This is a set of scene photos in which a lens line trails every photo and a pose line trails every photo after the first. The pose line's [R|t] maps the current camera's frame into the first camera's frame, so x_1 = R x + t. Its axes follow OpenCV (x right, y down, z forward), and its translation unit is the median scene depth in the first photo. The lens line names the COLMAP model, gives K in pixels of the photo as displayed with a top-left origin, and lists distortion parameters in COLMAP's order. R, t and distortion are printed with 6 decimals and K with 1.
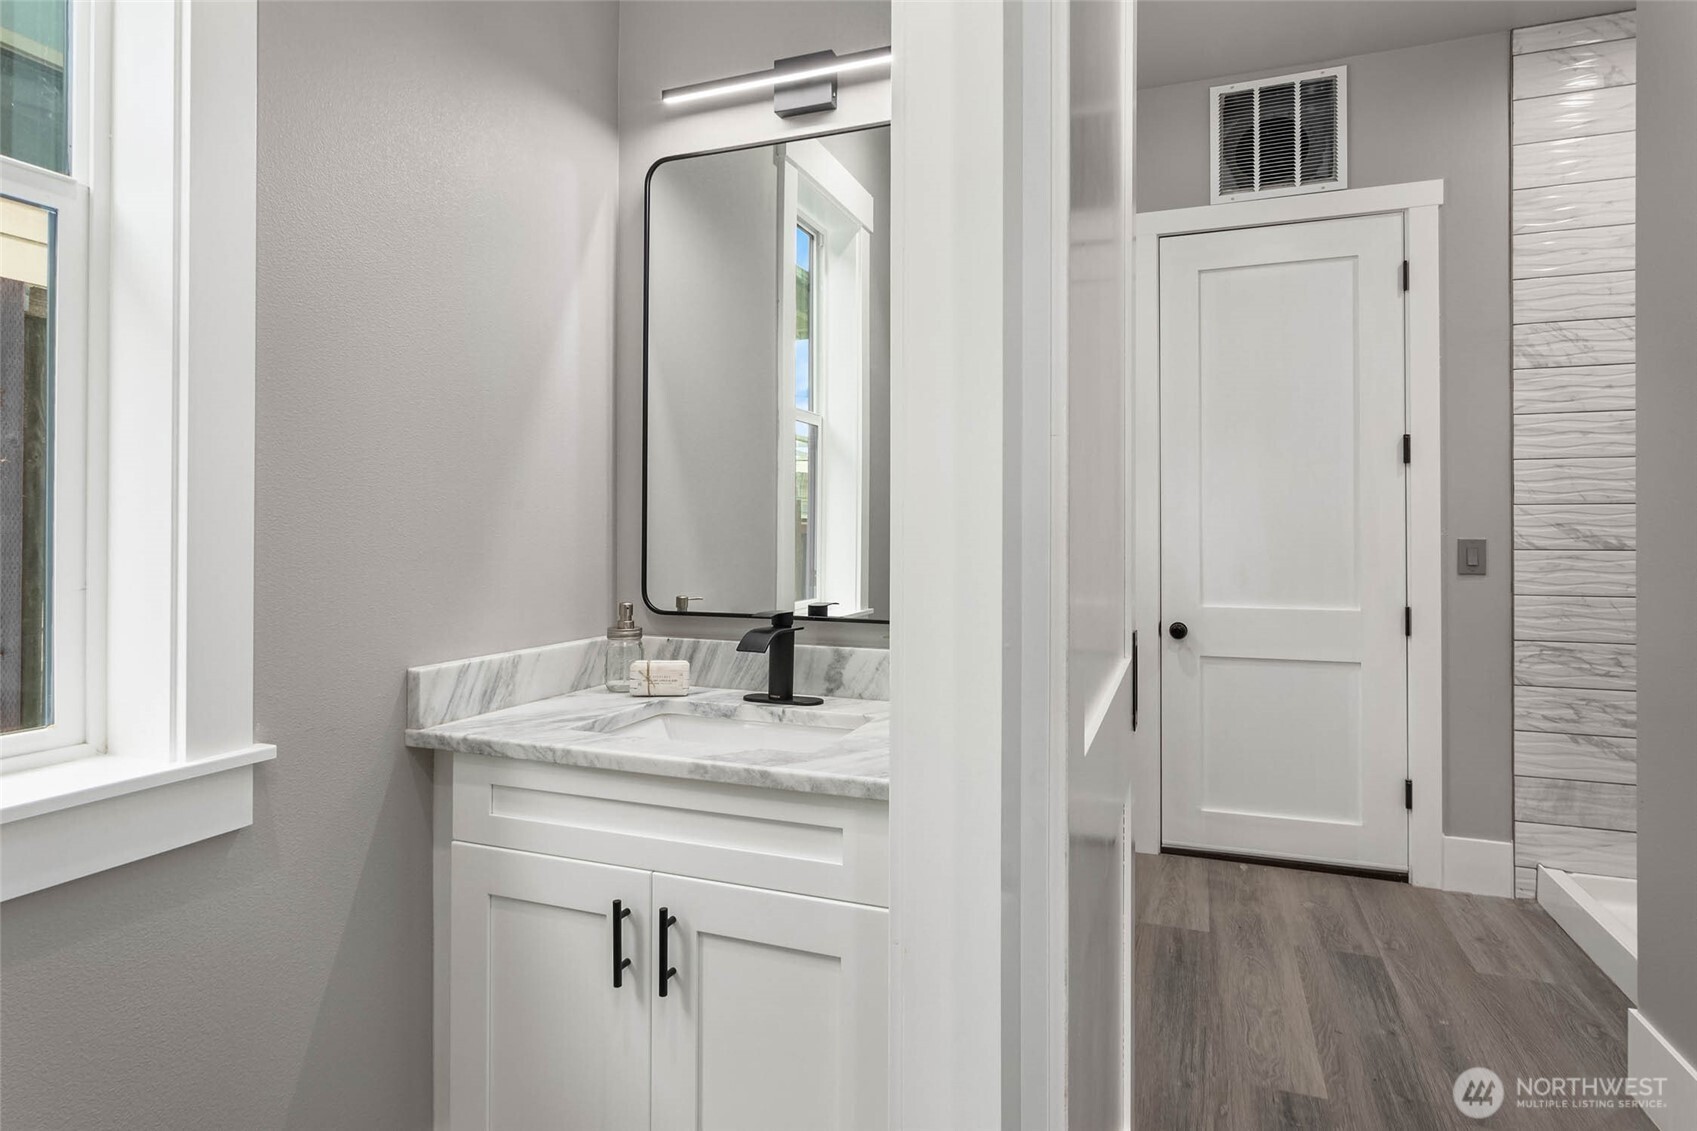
lens RADIAL K [[921.1, 0, 846.2], [0, 921.1, 532.7], [0, 0, 1]] dist [-0.000228, -0.000015]
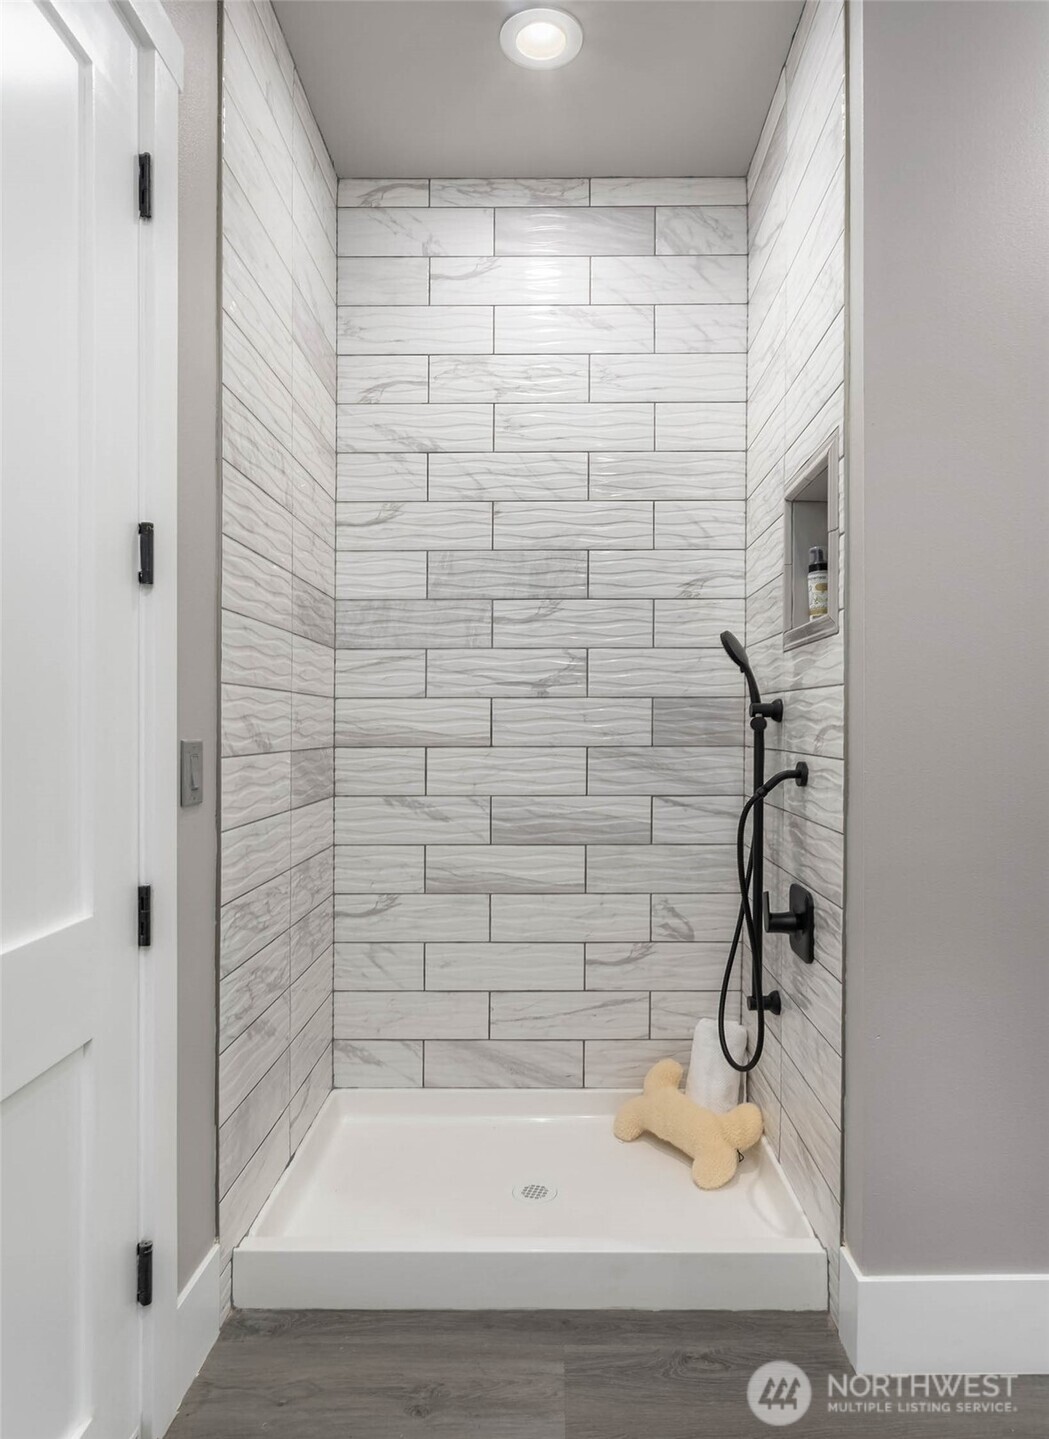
lens RADIAL K [[866.9, 0, 524.5], [0, 866.9, 719.5], [0, 0, 1]] dist [-0.004709, -0.001106]
pose [[-0.346238, -0.015526, 0.938018, 0.130583], [-0.009901, 0.999868, 0.012895, -0.016094], [-0.938094, -0.004823, -0.346346, 1.040685]]
